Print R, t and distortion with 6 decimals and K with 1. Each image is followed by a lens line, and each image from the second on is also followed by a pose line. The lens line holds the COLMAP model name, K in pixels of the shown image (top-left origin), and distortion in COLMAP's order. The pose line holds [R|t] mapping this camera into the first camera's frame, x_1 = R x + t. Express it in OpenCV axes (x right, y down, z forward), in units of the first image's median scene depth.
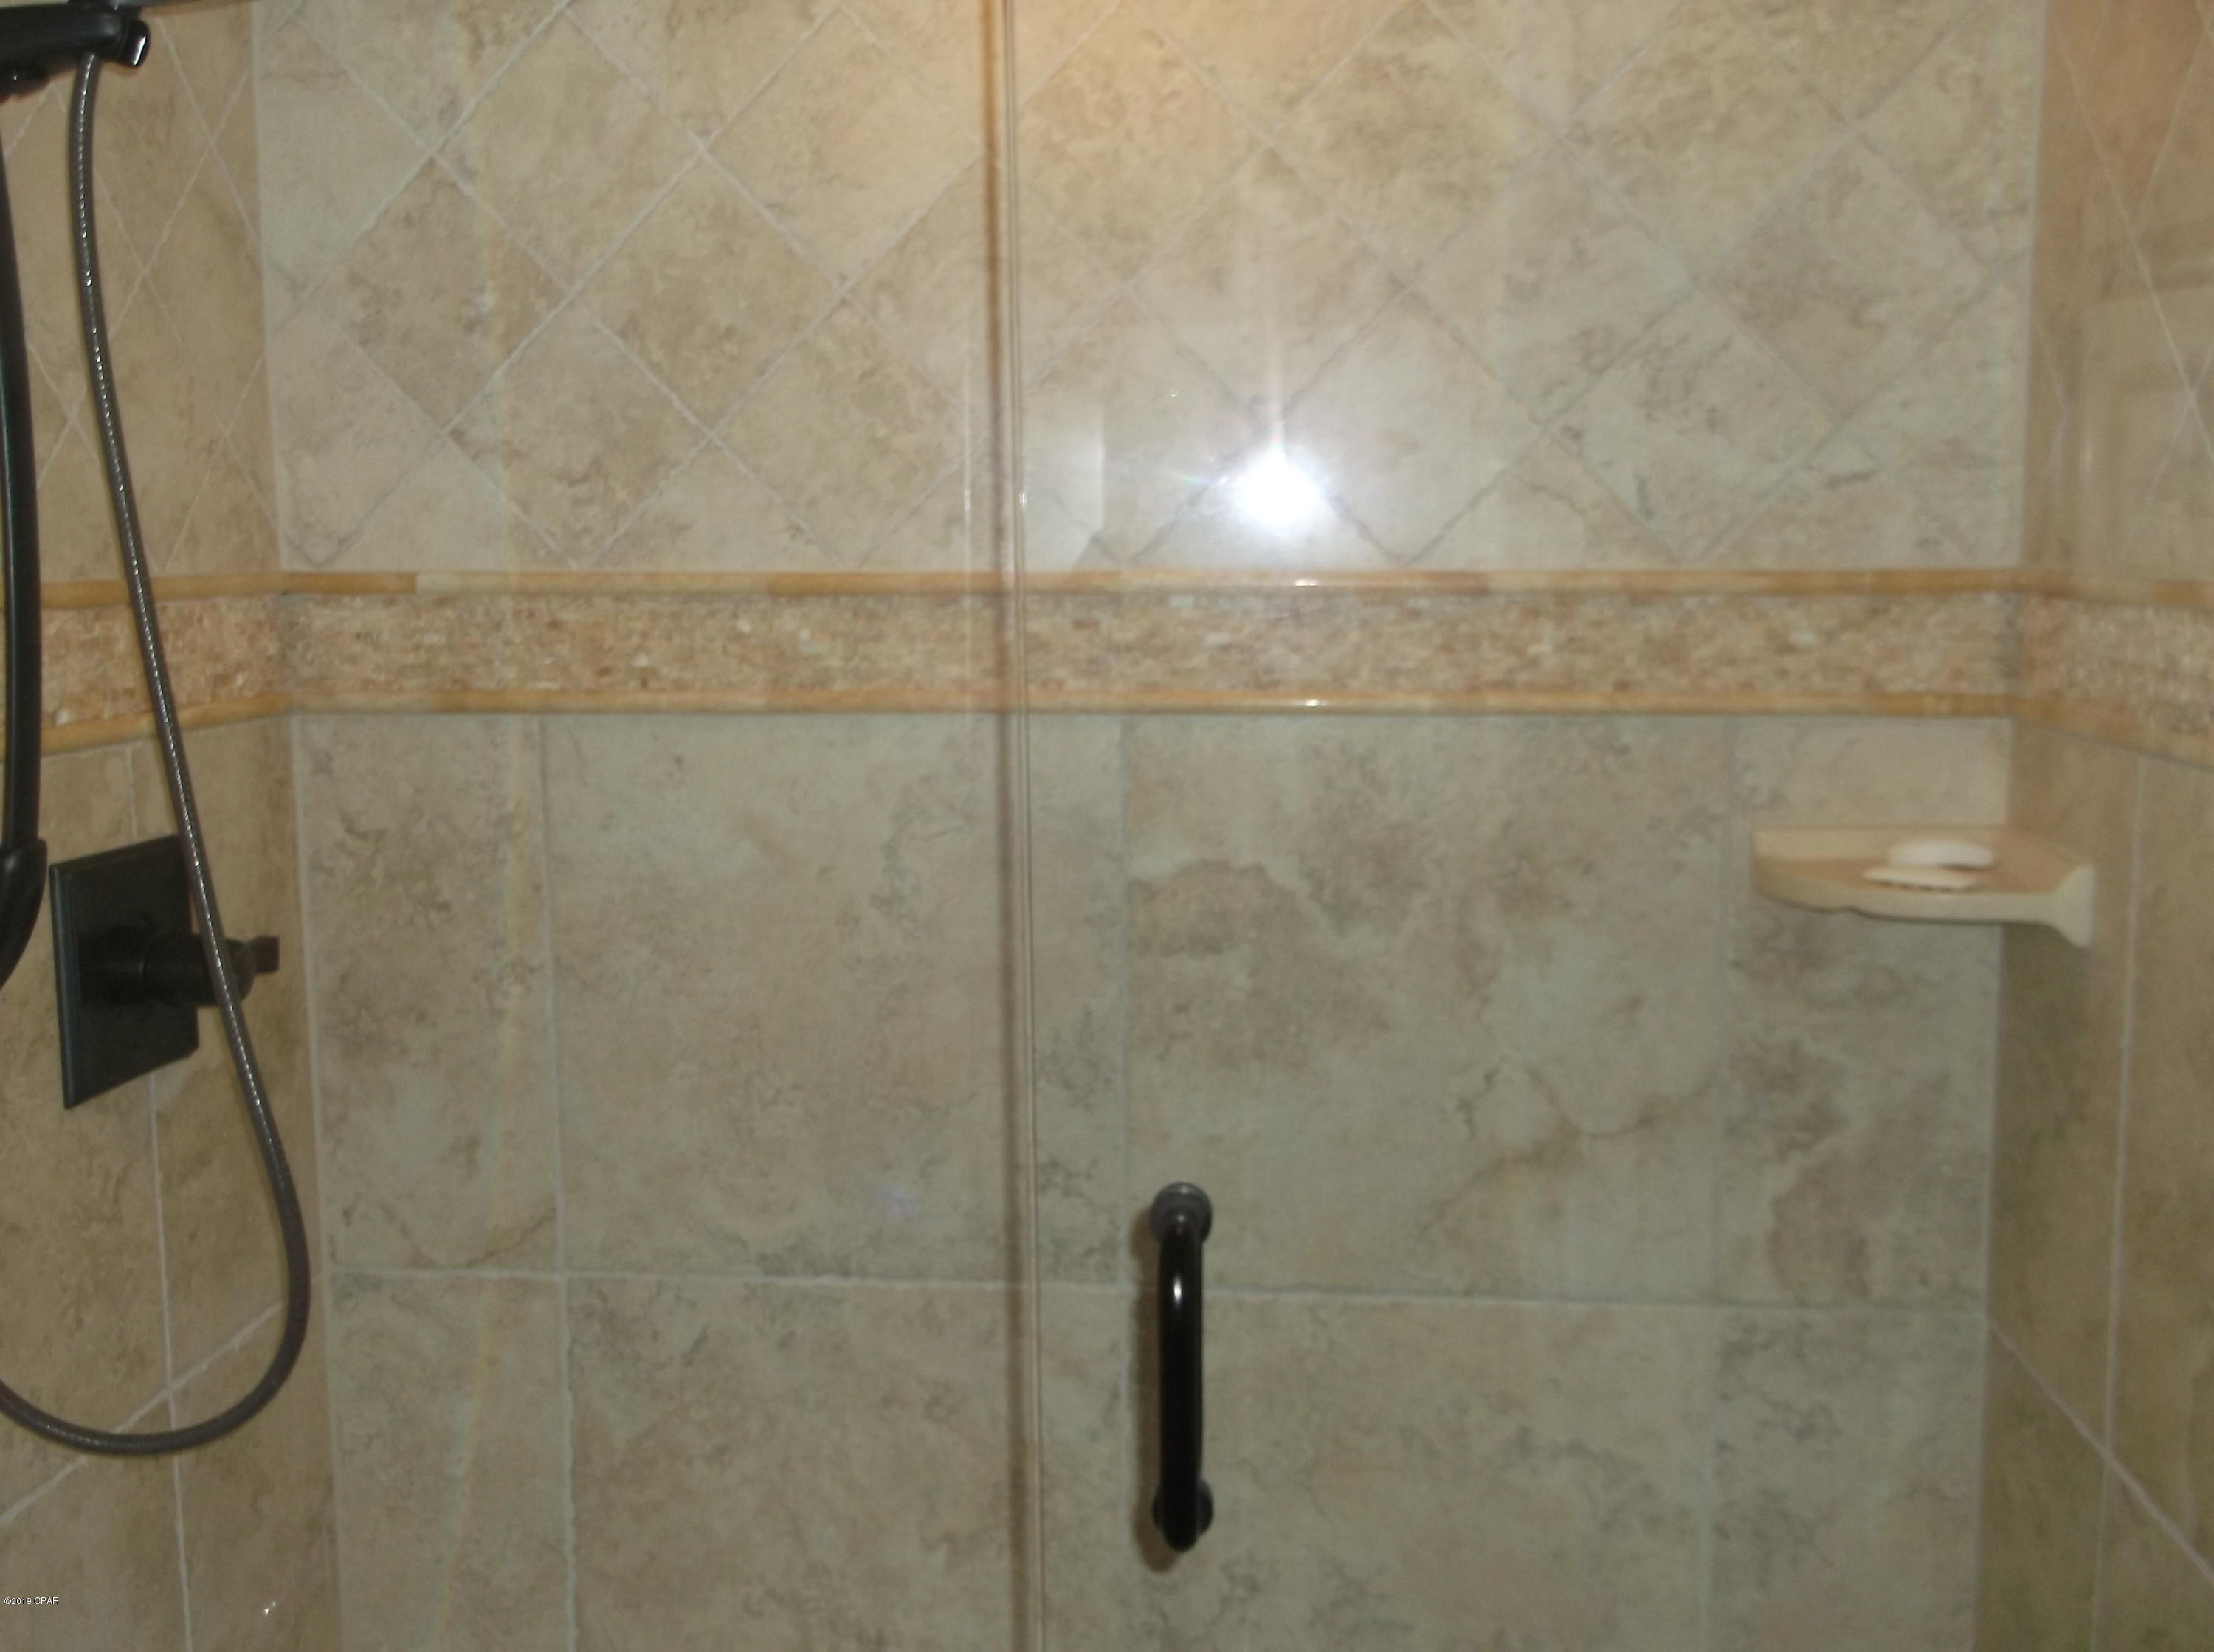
lens RADIAL K [[2175.2, 0, 1107.0], [0, 2175.2, 826.0], [0, 0, 1]] dist [0.014947, -0.007564]
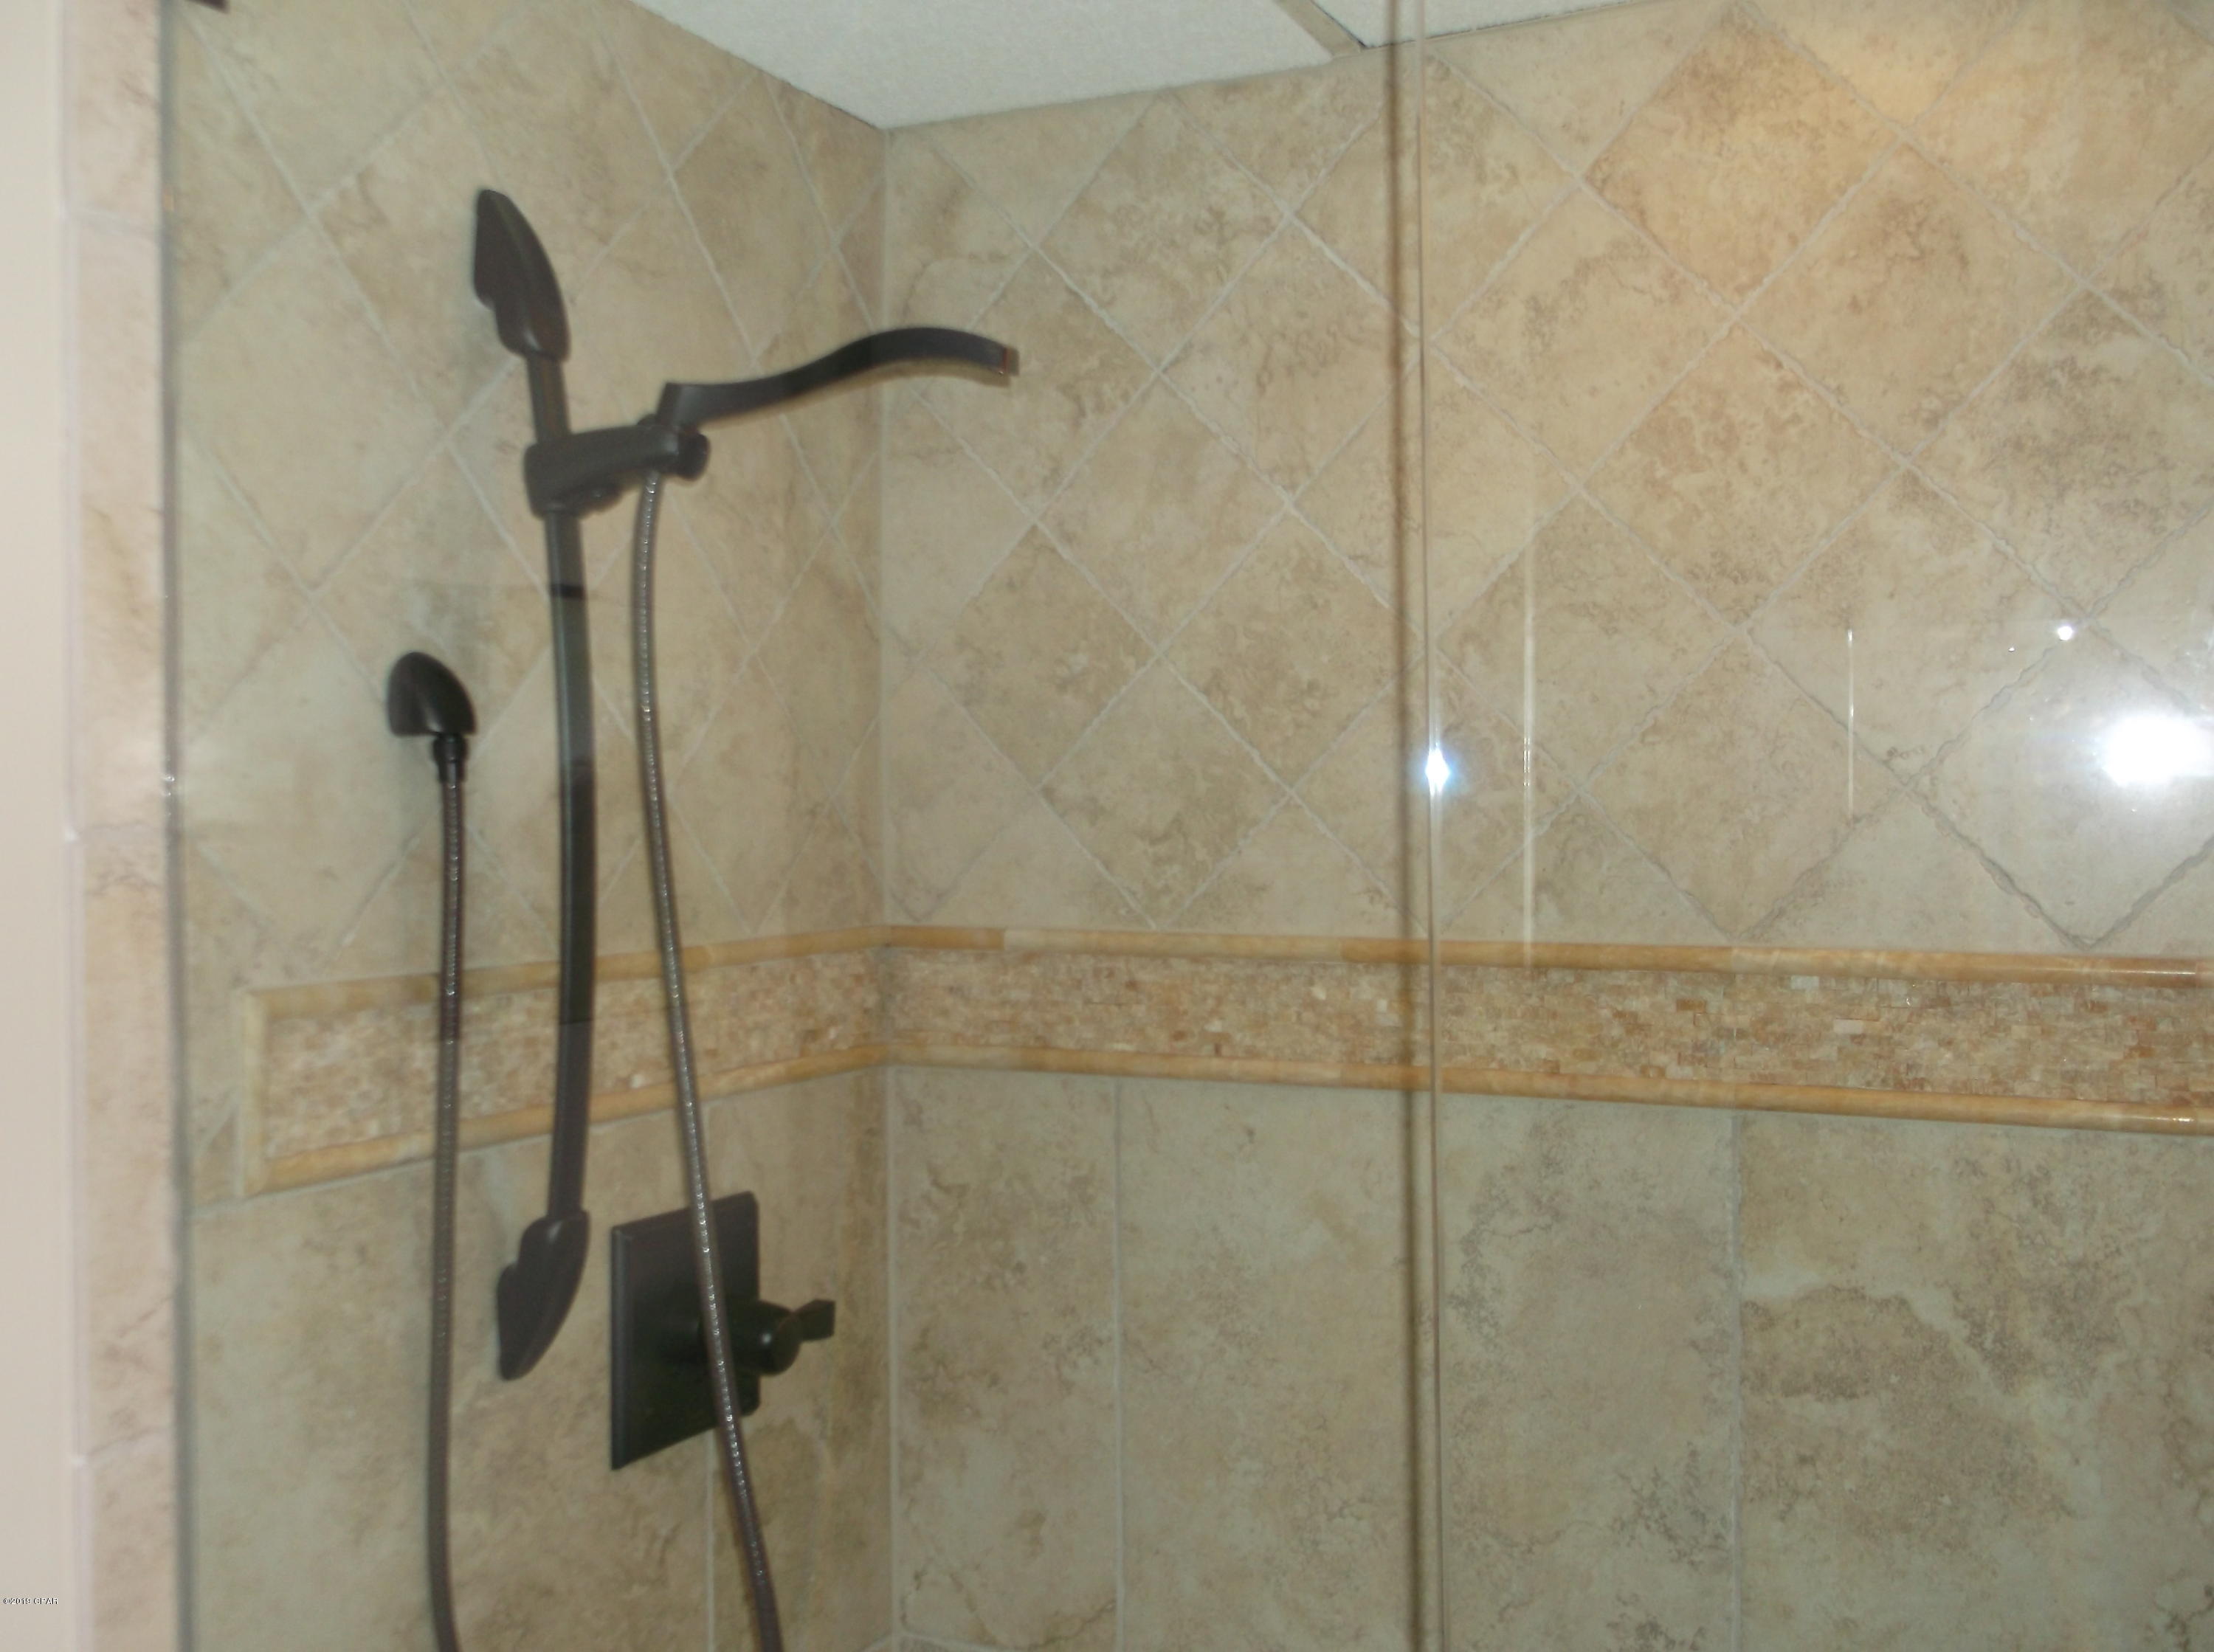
lens RADIAL K [[2175.2, 0, 1107.0], [0, 2175.2, 826.0], [0, 0, 1]] dist [0.014947, -0.007564]
pose [[0.935366, 0.003817, -0.353660, 0.080356], [-0.046495, 0.992591, -0.112258, -0.054273], [0.350611, 0.121446, 0.928613, 0.087083]]
